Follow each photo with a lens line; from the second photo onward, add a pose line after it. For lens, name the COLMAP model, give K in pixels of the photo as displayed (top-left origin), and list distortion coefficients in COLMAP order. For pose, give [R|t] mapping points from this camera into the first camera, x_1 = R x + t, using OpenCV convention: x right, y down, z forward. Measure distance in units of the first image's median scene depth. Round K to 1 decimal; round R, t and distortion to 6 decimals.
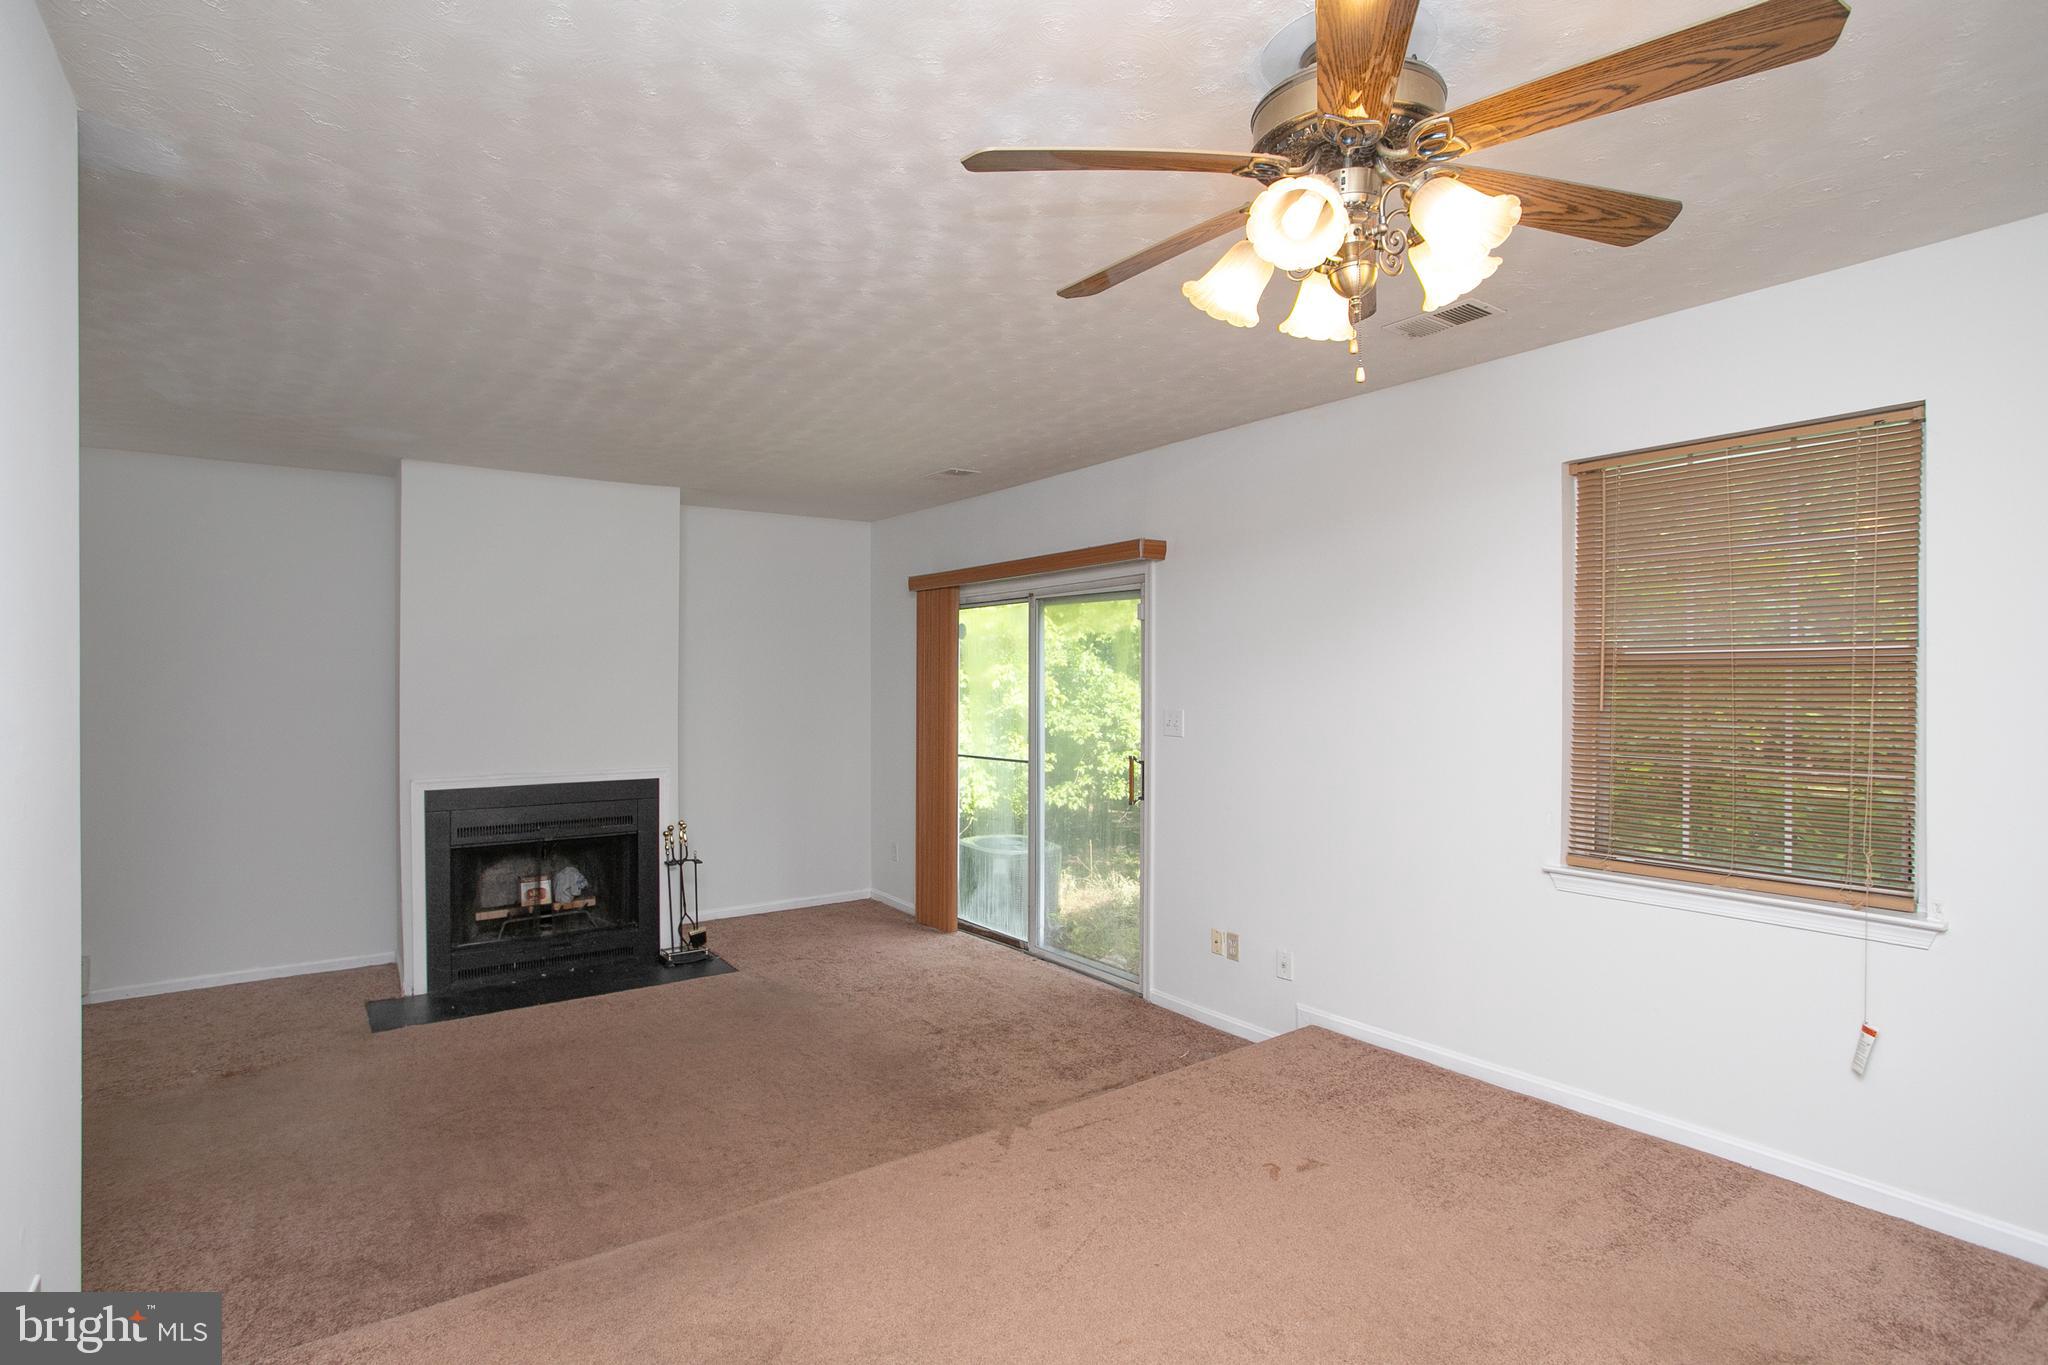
lens RADIAL K [[1010.2, 0, 1014.5], [0, 1010.2, 670.9], [0, 0, 1]] dist [-0.057858, 0.027821]
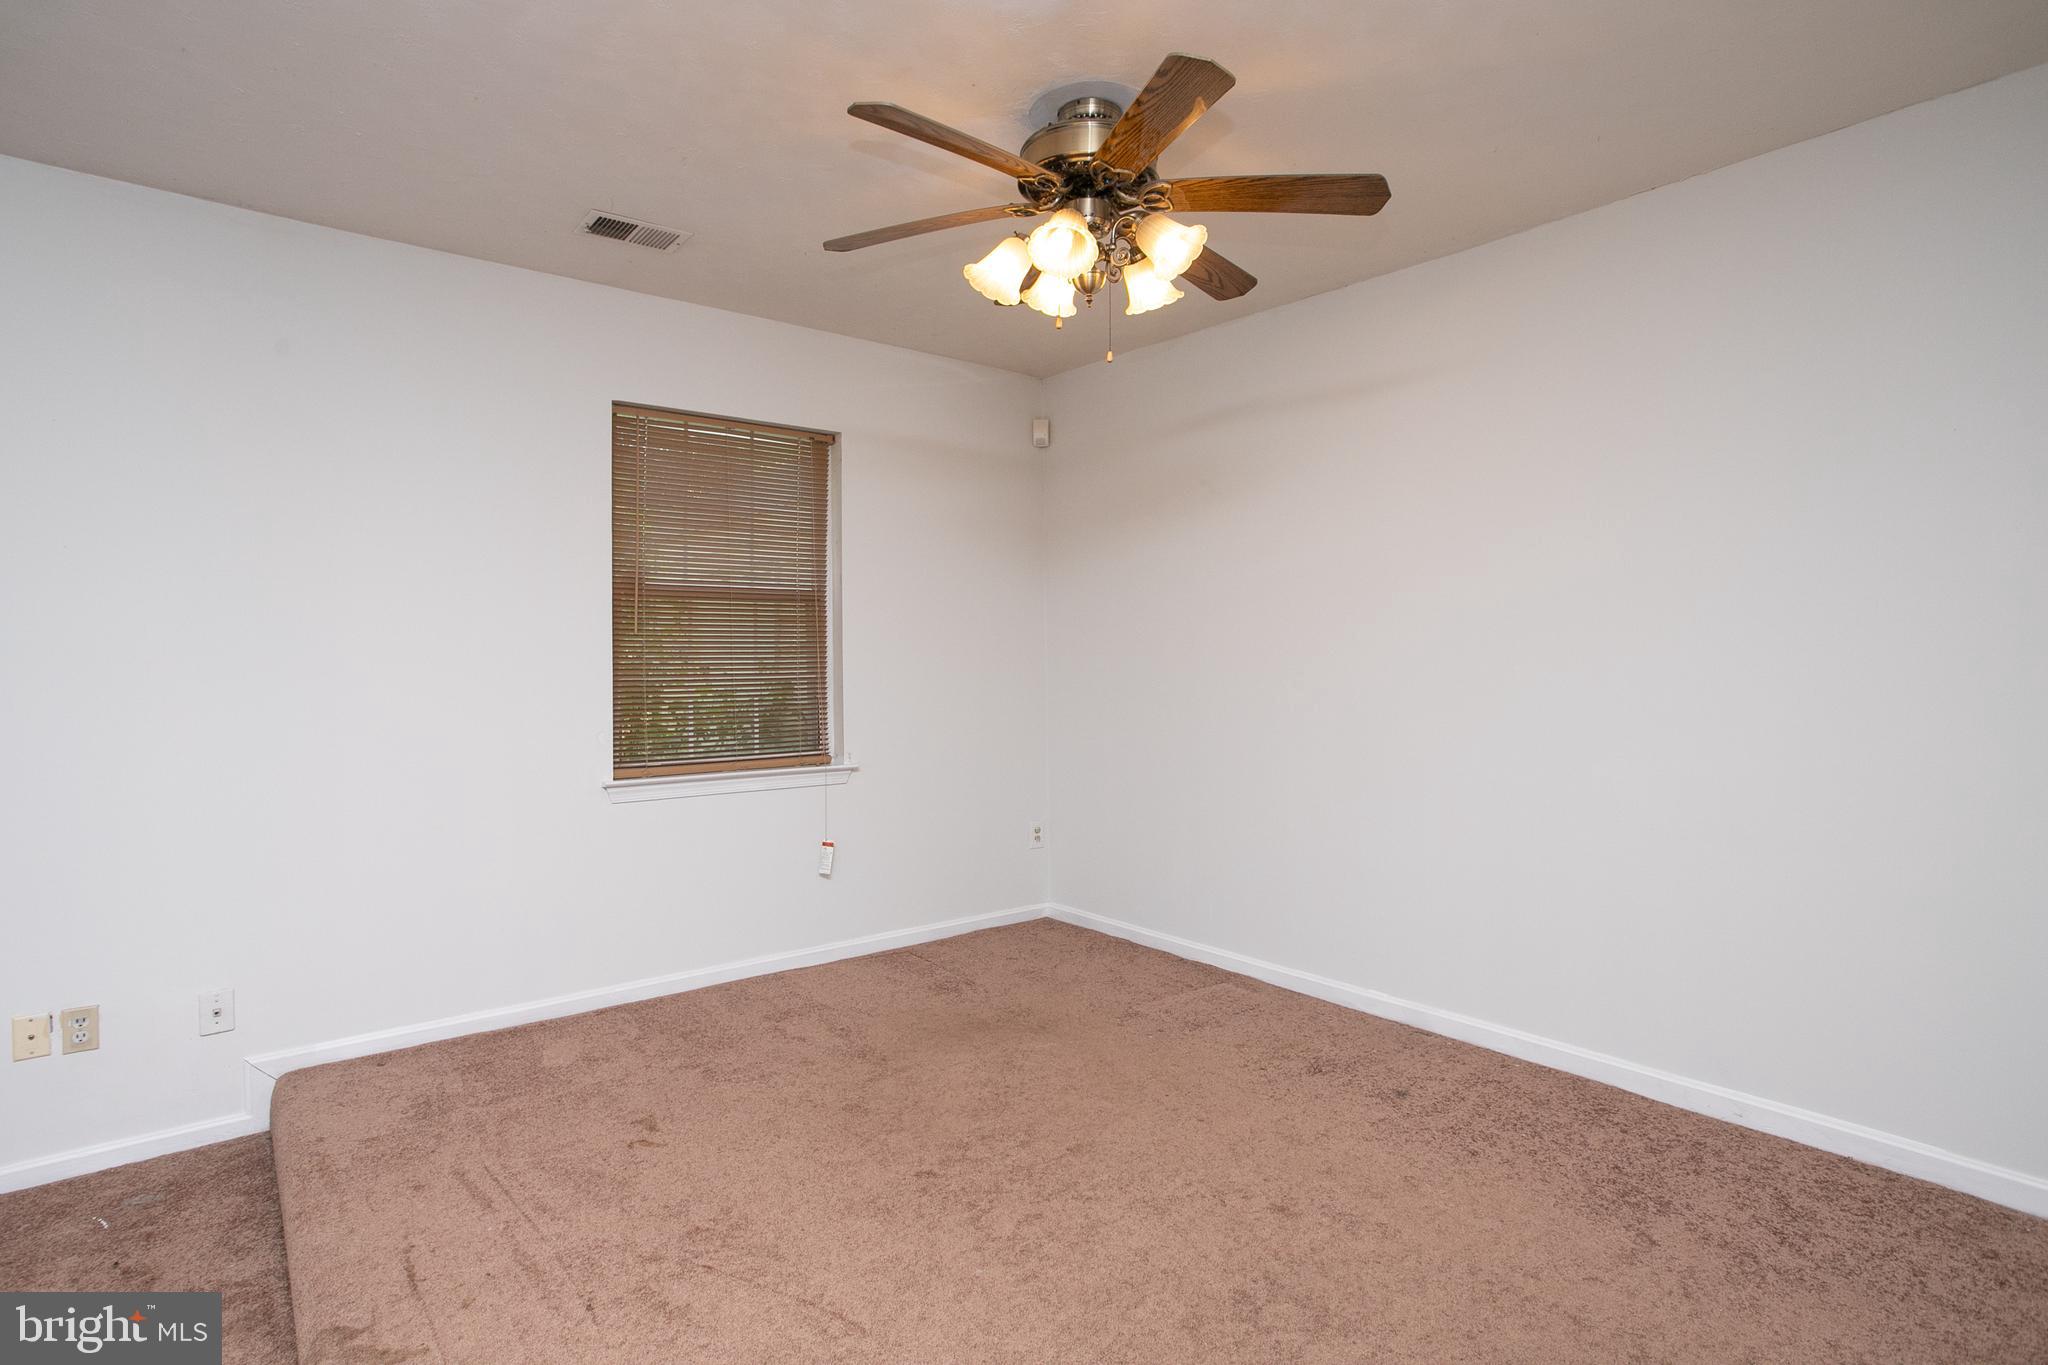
lens RADIAL K [[1010.2, 0, 1007.4], [0, 1010.2, 667.7], [0, 0, 1]] dist [-0.057858, 0.027821]
pose [[-0.060877, -0.002417, 0.998142, -0.325245], [-0.004428, 0.999988, 0.002151, 0.044202], [-0.998135, -0.004288, -0.060887, 0.392854]]
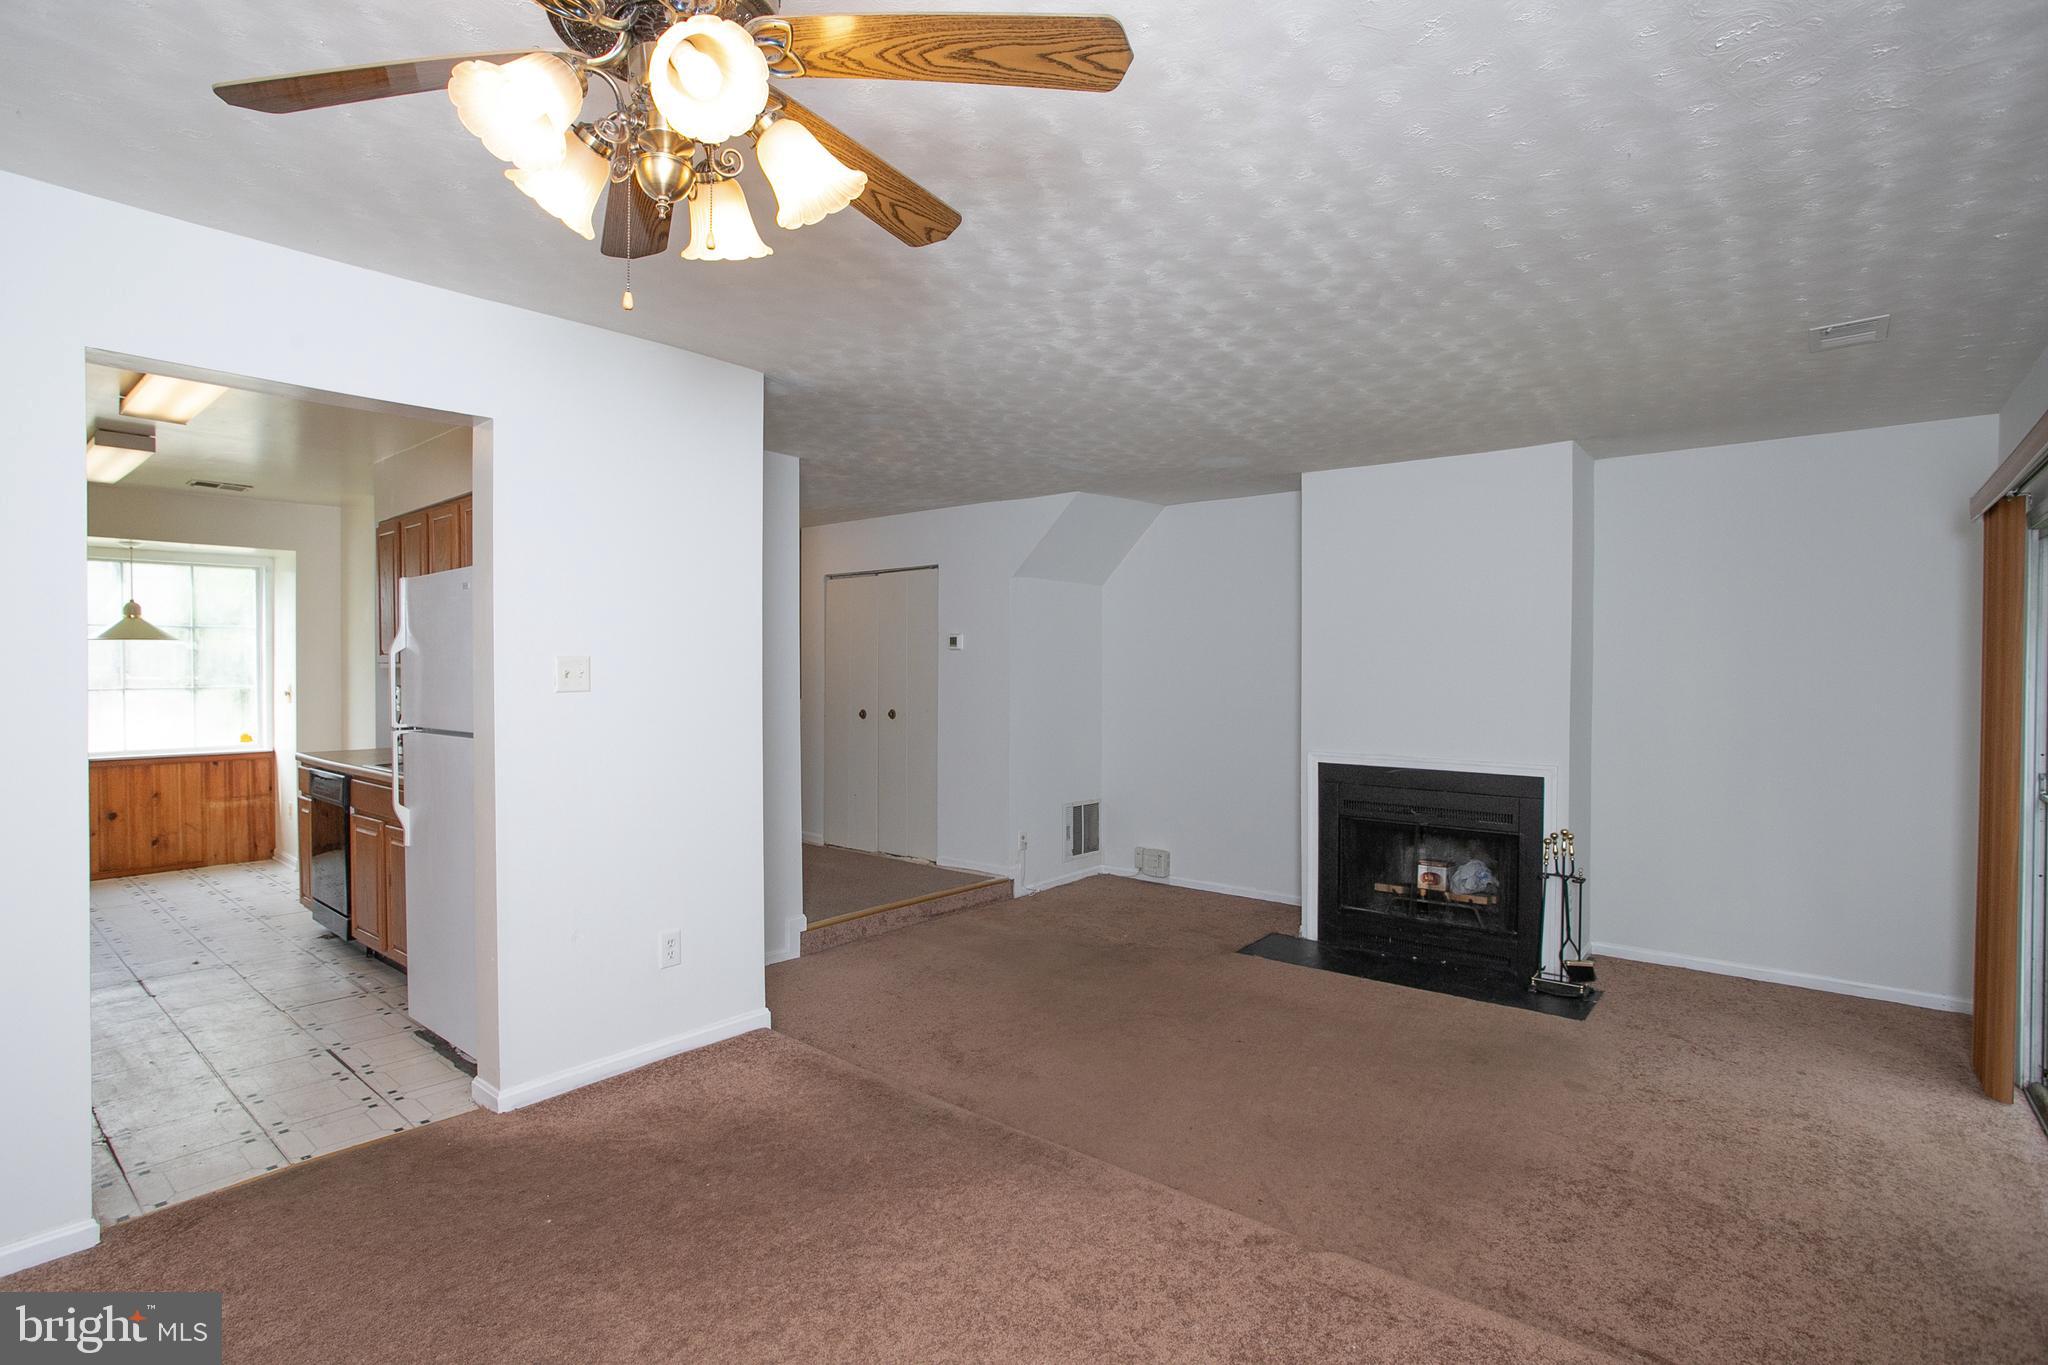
lens RADIAL K [[1010.2, 0, 1008.5], [0, 1010.2, 677.8], [0, 0, 1]] dist [-0.057858, 0.027821]
pose [[0.229620, 0.010712, -0.973222, 0.397345], [0.002044, 0.999932, 0.011488, 0.009971], [0.973278, -0.004627, 0.229582, 0.359450]]
